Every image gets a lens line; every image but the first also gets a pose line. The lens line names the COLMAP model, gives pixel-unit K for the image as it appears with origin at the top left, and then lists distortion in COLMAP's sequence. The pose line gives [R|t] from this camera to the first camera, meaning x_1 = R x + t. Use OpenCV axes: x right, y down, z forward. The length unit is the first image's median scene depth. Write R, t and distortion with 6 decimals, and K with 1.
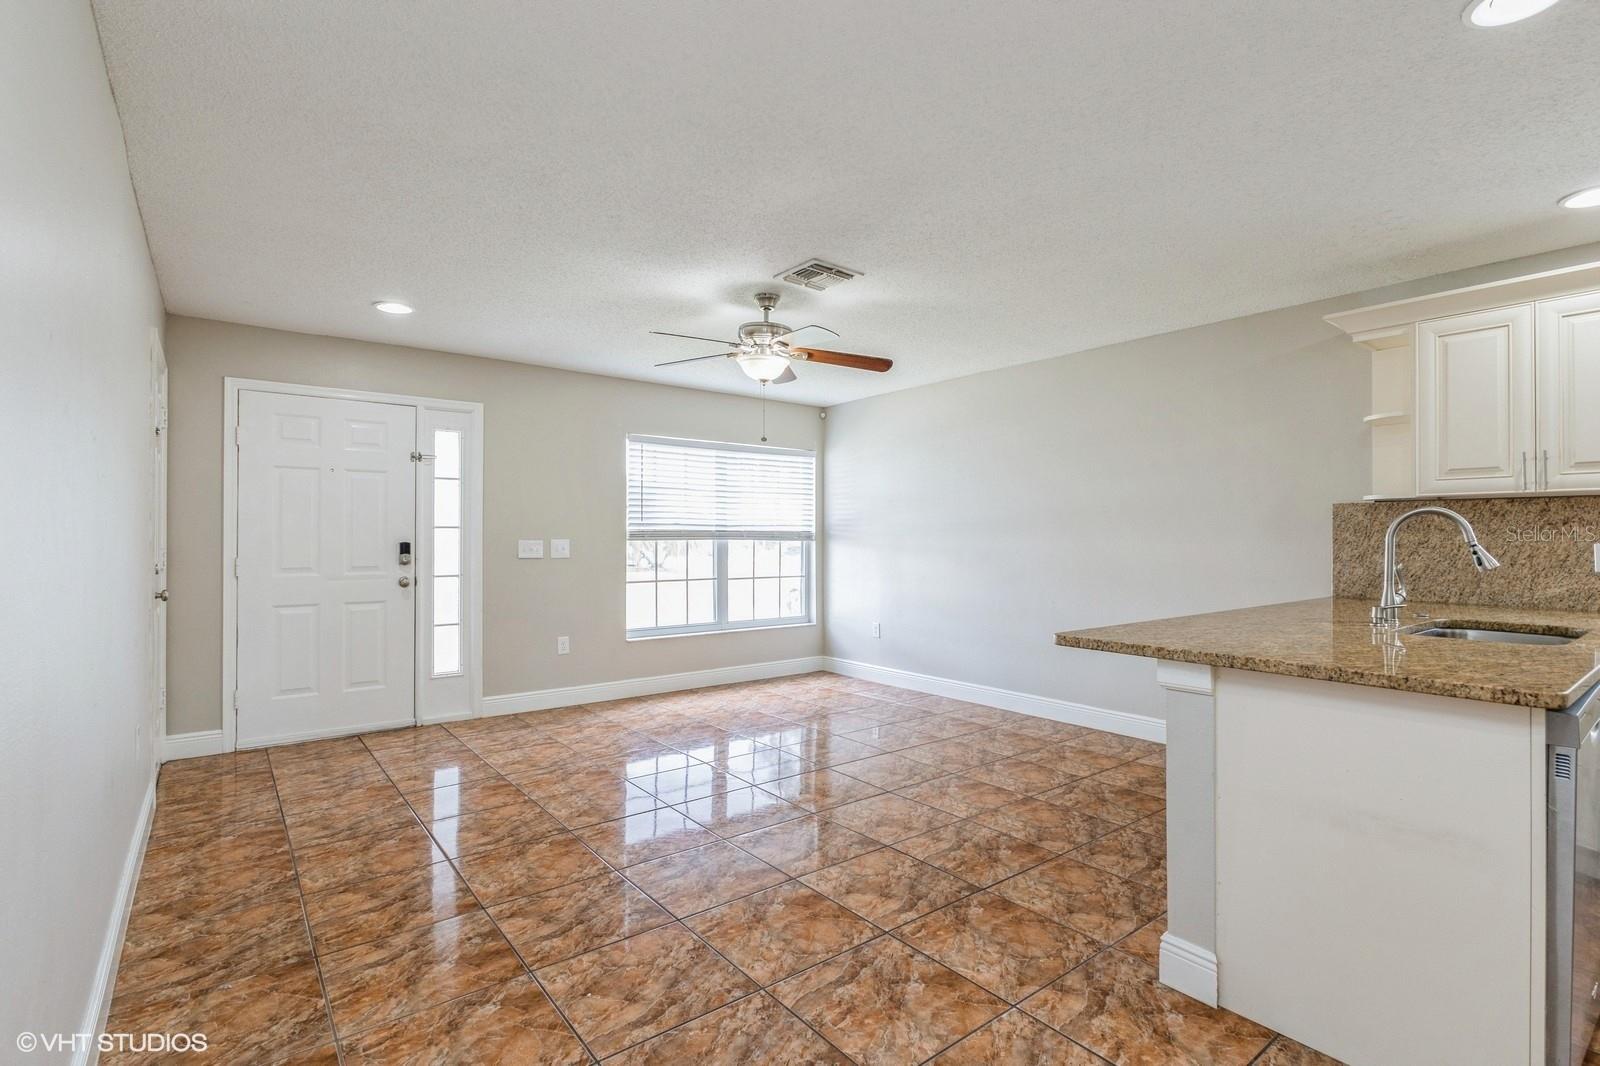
lens RADIAL K [[750.1, 0, 803.7], [0, 750.1, 533.6], [0, 0, 1]] dist [-0.002580, -0.001499]
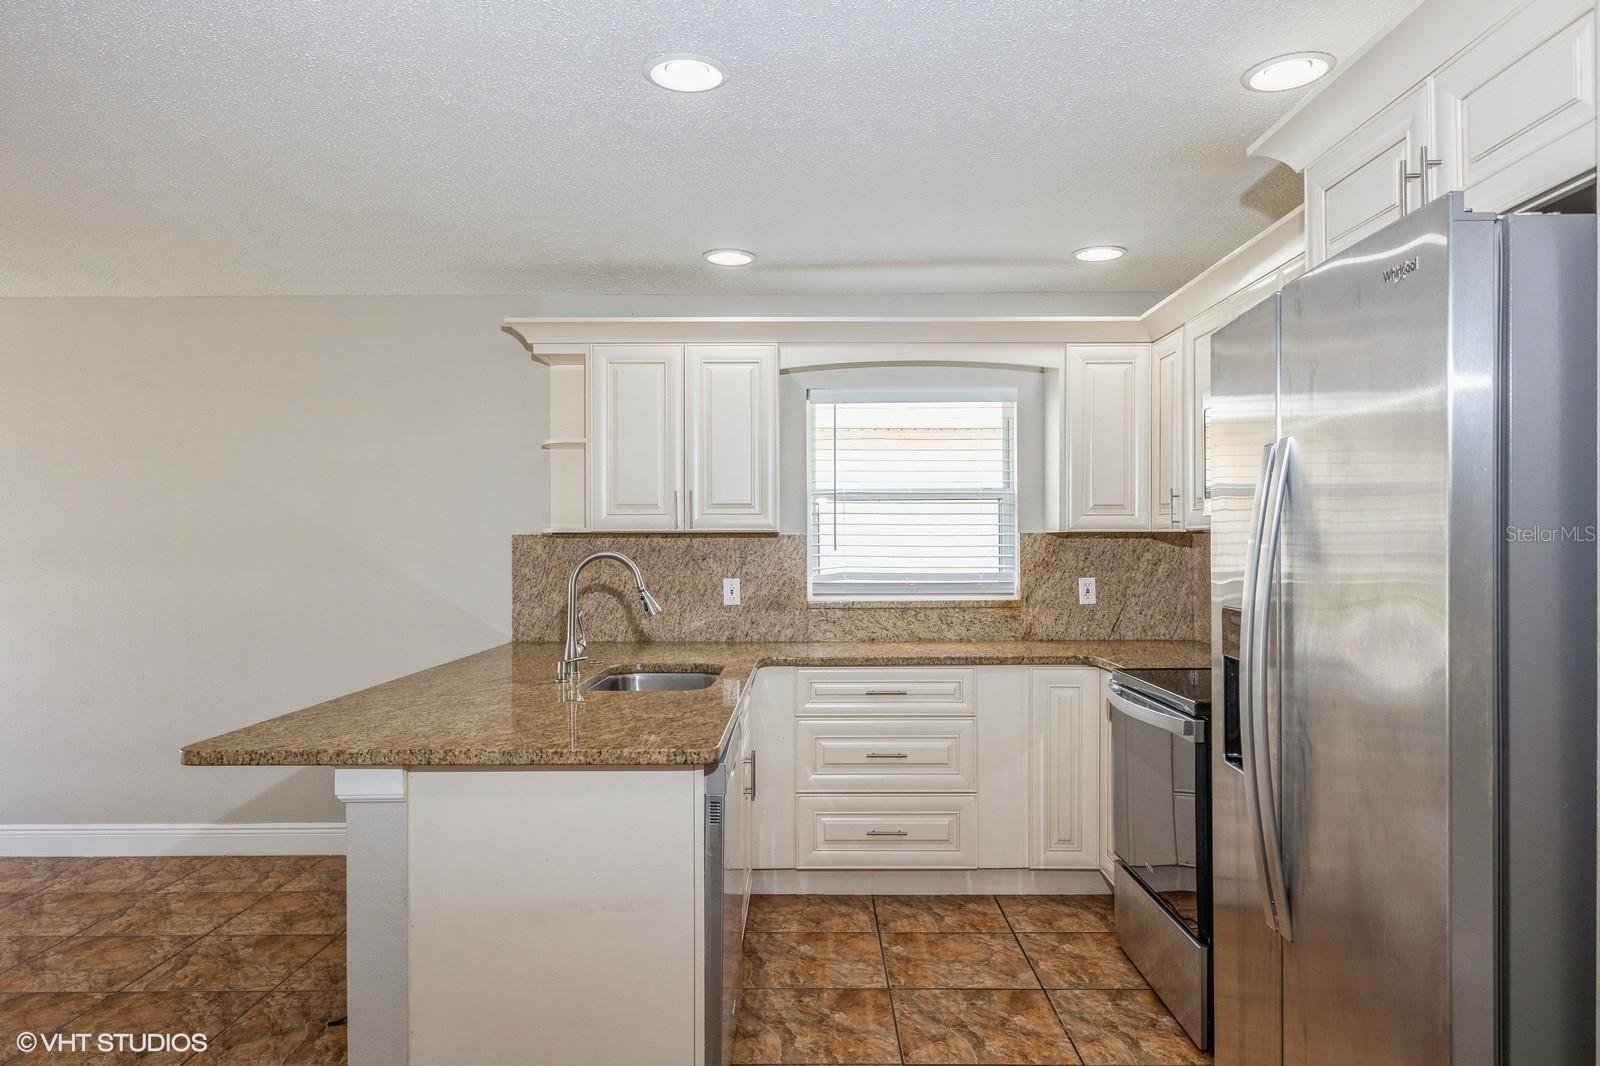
lens RADIAL K [[1050.1, 0, 811.3], [0, 1050.1, 546.4], [0, 0, 1]] dist [-0.000037, -0.004974]
pose [[0.614818, -0.002225, 0.788665, -0.038905], [-0.000993, 0.999993, 0.003596, -0.033483], [-0.788668, -0.002995, 0.614812, -0.017049]]
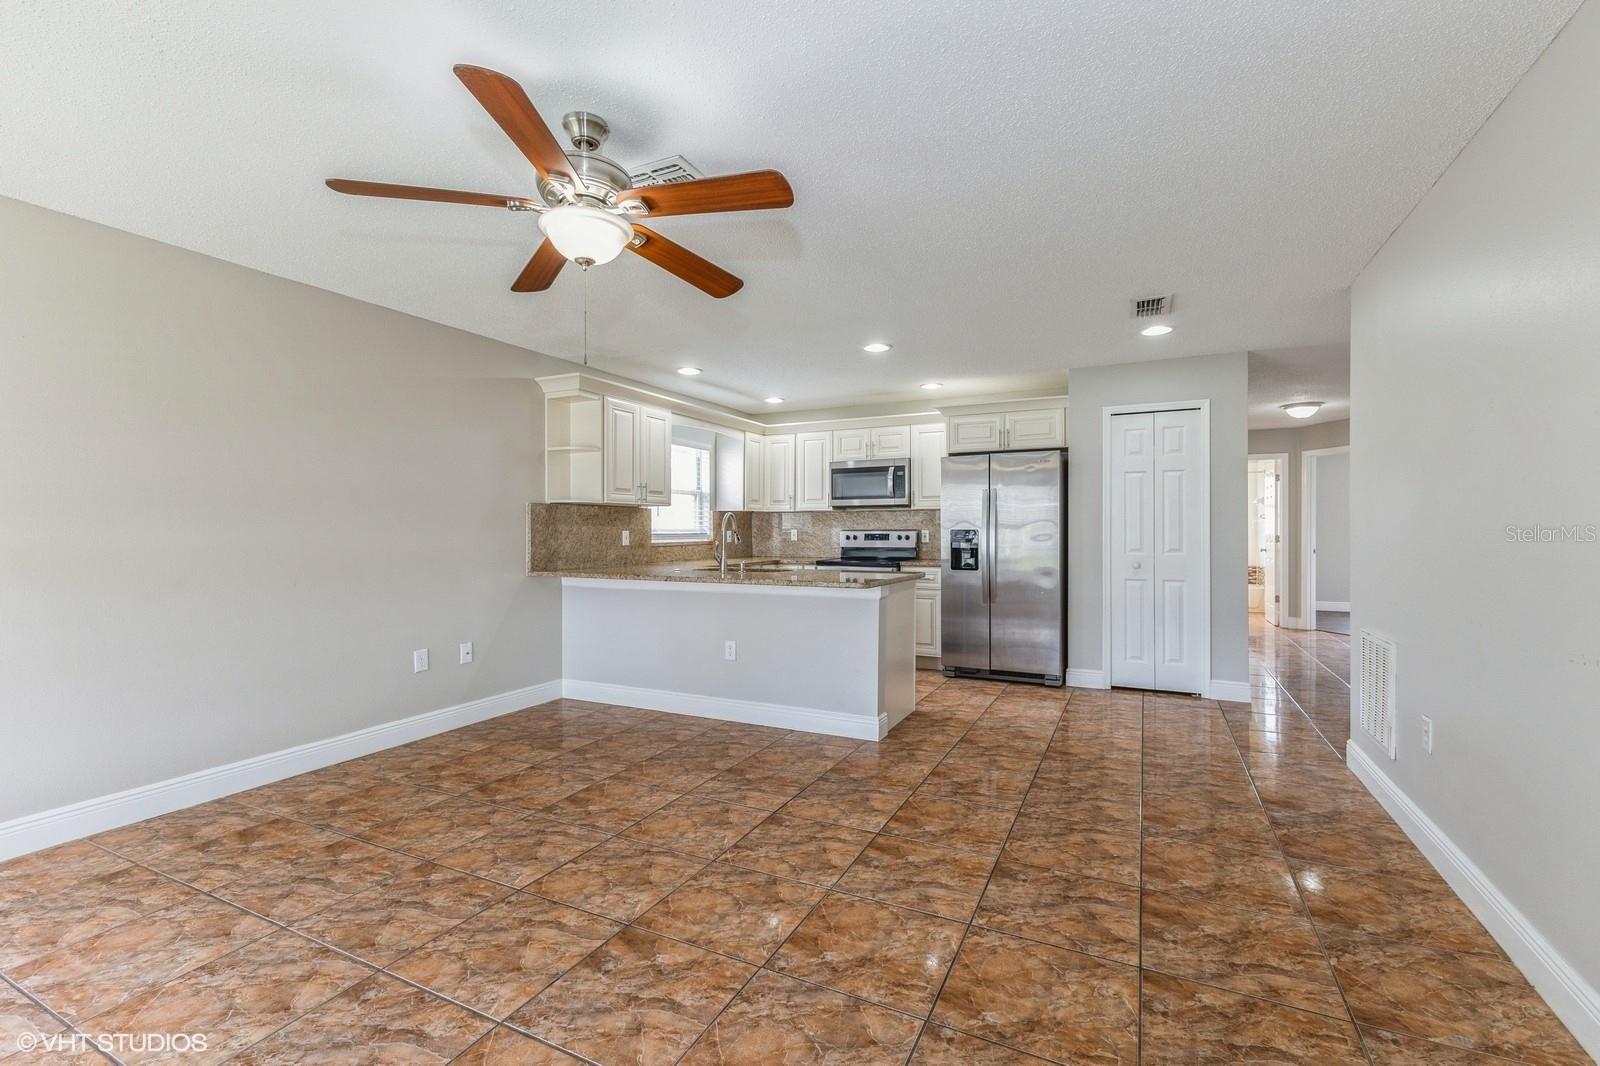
lens RADIAL K [[690.0, 0, 803.5], [0, 690.0, 526.9], [0, 0, 1]] dist [0.011336, -0.002747]
pose [[-0.430997, 0.004711, 0.902341, -0.683167], [-0.004303, 0.999964, -0.007276, 0.011958], [-0.902343, -0.007019, -0.430961, 1.185260]]
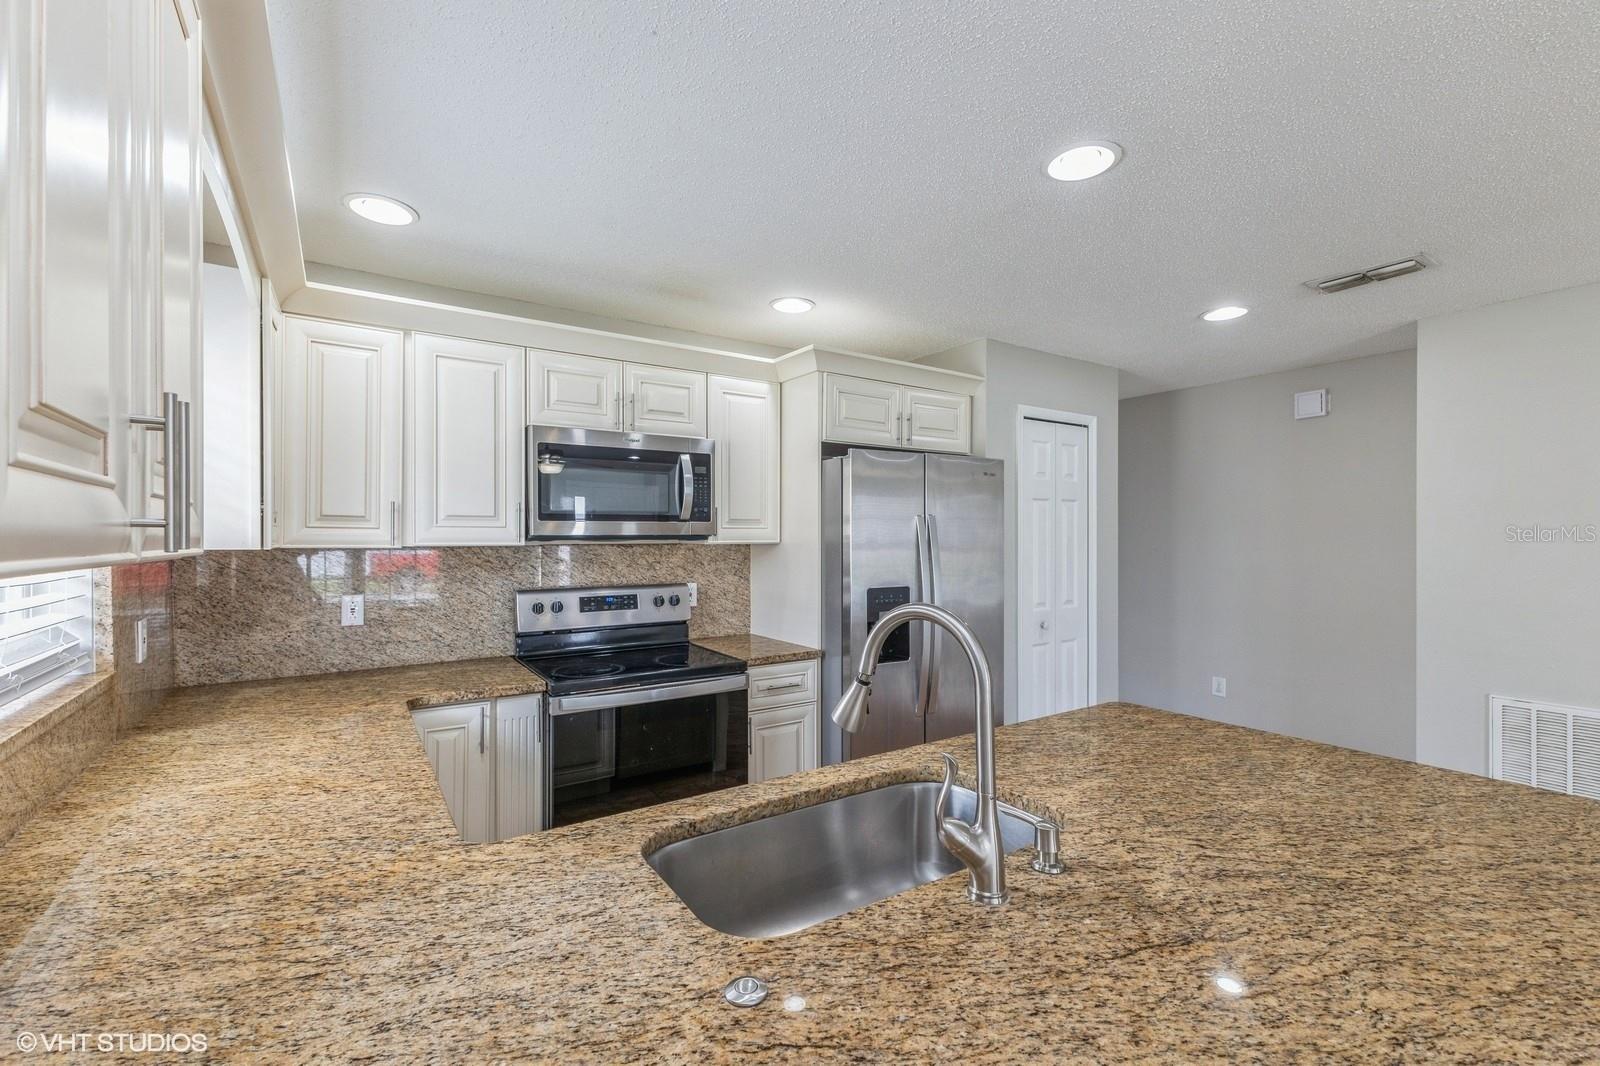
lens RADIAL K [[690.0, 0, 796.1], [0, 690.0, 537.4], [0, 0, 1]] dist [0.011336, -0.002747]
pose [[-0.996402, 0.000469, 0.084756, 0.637889], [-0.000047, 0.999981, -0.006090, -0.052519], [-0.084757, -0.006072, -0.996383, 1.031562]]
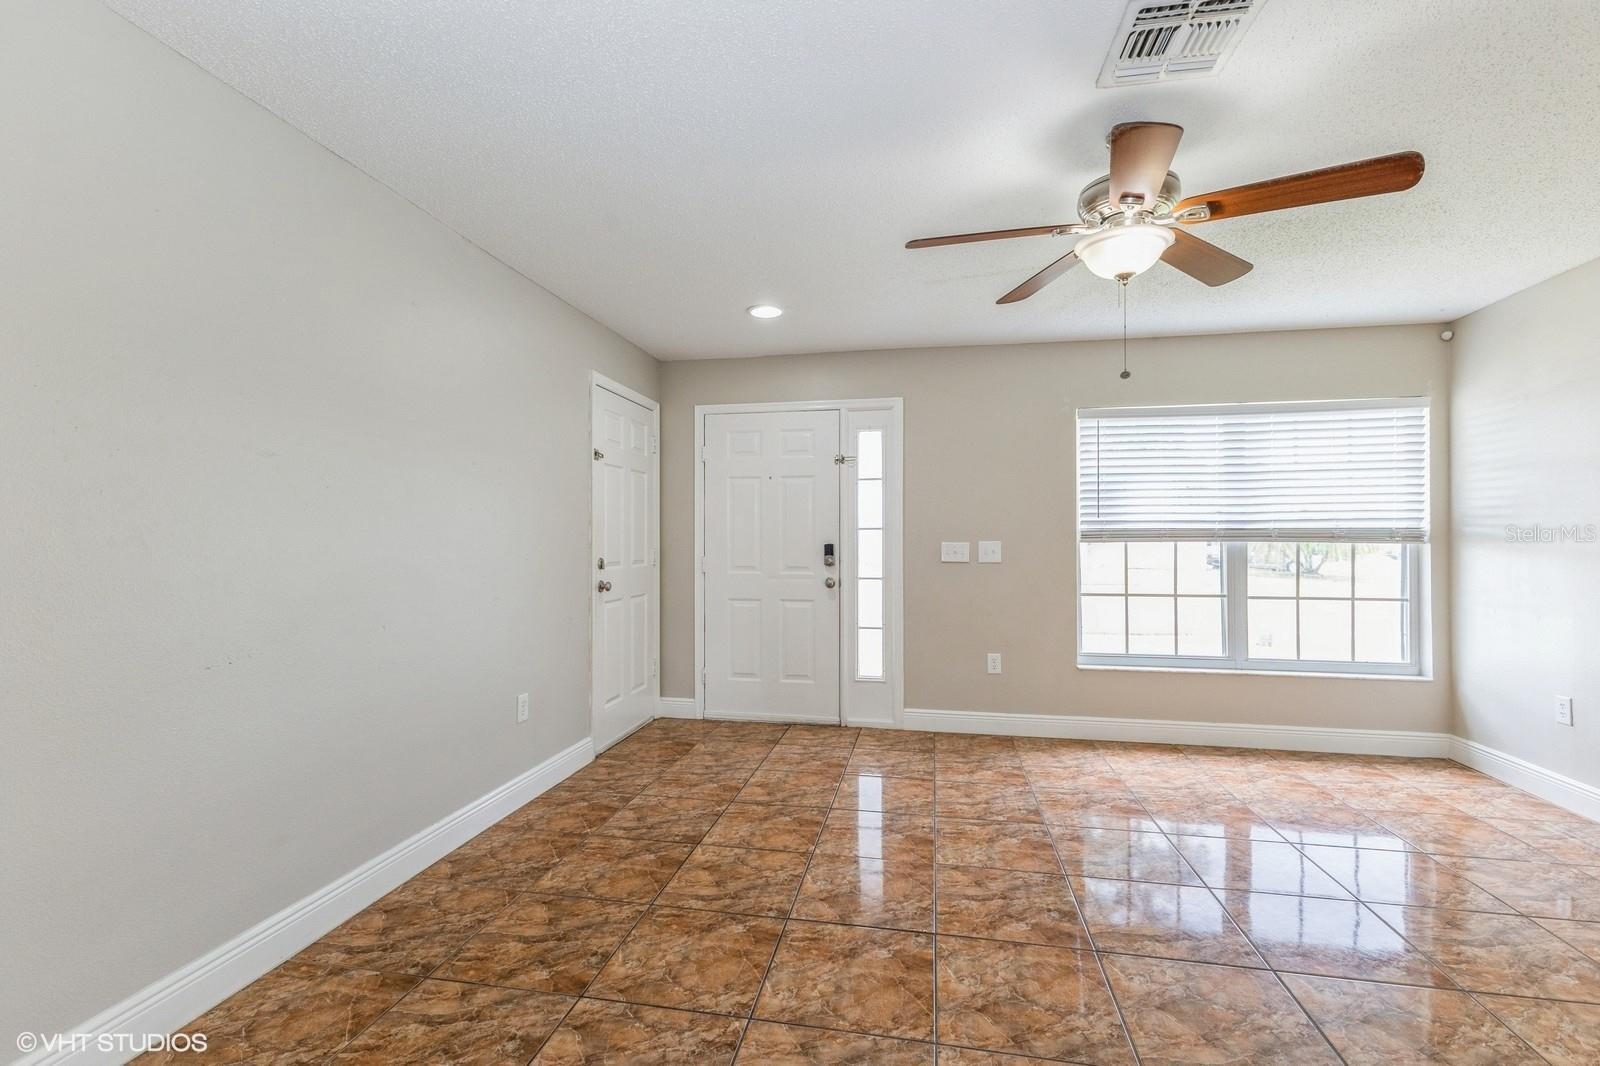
lens RADIAL K [[690.0, 0, 802.6], [0, 690.0, 535.2], [0, 0, 1]] dist [0.011336, -0.002747]
pose [[0.658693, -0.006607, -0.752383, 0.211087], [0.005933, 0.999976, -0.003587, 0.003952], [0.752389, -0.002101, 0.658716, 0.486269]]
